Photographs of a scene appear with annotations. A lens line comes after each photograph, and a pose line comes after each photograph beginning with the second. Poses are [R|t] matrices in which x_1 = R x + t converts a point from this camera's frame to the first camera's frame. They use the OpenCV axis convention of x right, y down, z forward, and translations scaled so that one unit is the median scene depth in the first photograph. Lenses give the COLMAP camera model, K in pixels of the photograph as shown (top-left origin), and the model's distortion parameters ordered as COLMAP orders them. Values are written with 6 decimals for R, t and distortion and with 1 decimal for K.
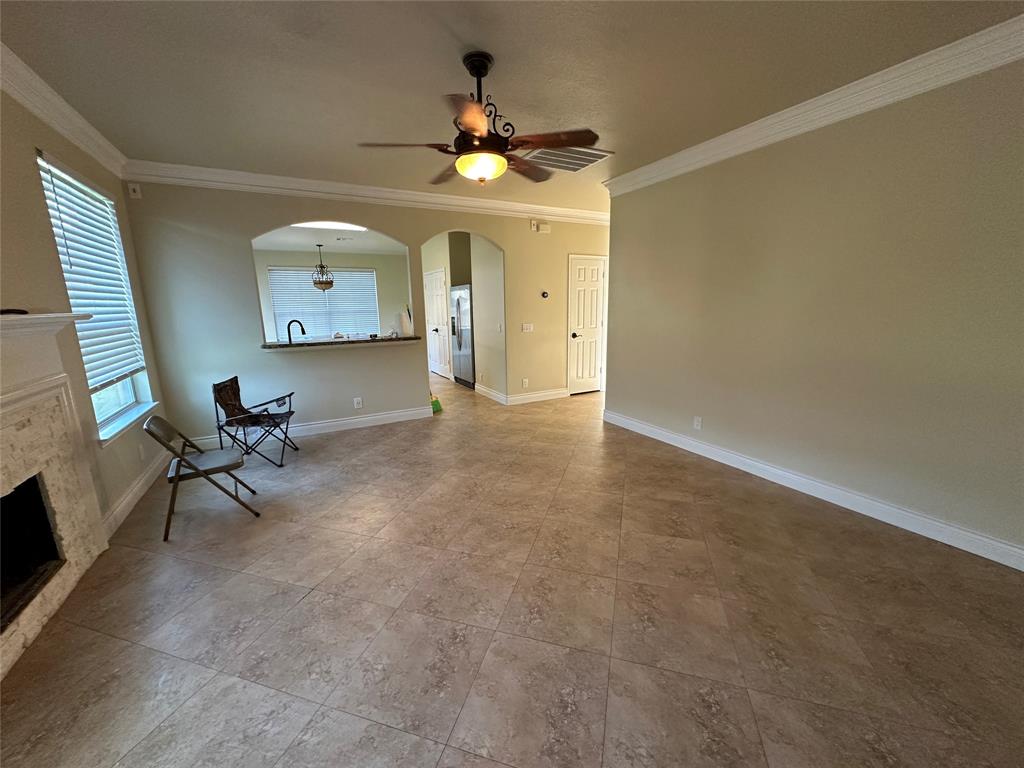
lens RADIAL K [[406.8, 0, 512.0], [0, 406.8, 384.0], [0, 0, 1]] dist [0.000818, -0.000040]
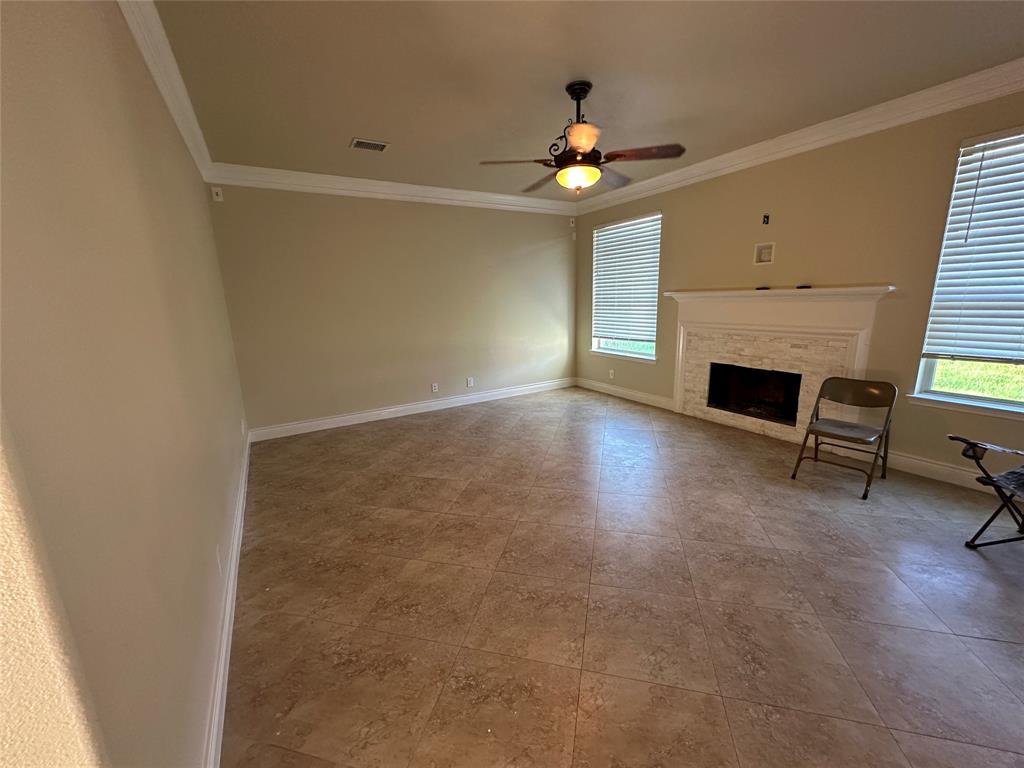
lens RADIAL K [[406.8, 0, 512.0], [0, 406.8, 384.0], [0, 0, 1]] dist [0.000818, -0.000040]
pose [[-0.997695, 0.057295, -0.036348, 0.175920], [0.038092, 0.916267, 0.398752, -0.421930], [0.056151, 0.396448, -0.916338, 2.101012]]
